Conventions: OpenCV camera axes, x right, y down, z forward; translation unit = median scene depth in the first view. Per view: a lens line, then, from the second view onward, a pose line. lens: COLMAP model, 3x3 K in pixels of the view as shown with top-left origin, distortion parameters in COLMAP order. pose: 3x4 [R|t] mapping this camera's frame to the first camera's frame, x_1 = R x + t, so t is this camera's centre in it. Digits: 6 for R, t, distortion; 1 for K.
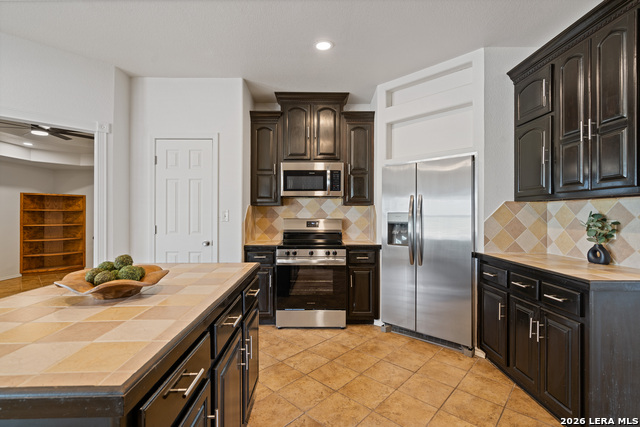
lens RADIAL K [[297.5, 0, 323.3], [0, 297.5, 211.8], [0, 0, 1]] dist [-0.000232, 0.002509]
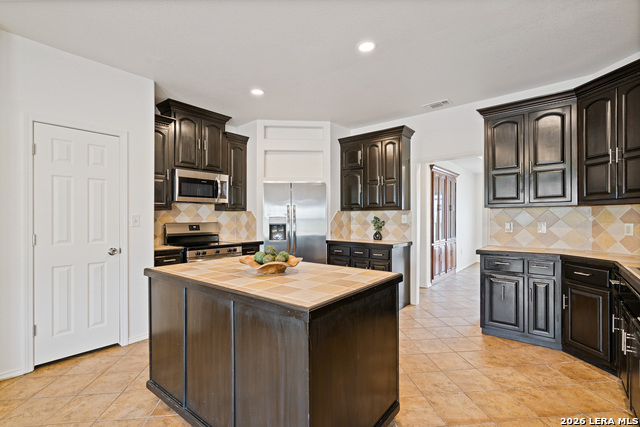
lens RADIAL K [[297.5, 0, 320.1], [0, 297.5, 216.1], [0, 0, 1]] dist [-0.000232, 0.002509]
pose [[0.643735, 0.000103, 0.765248, -0.678846], [-0.001231, 0.999999, 0.000901, -0.002618], [-0.765247, -0.001523, 0.643734, -0.058694]]
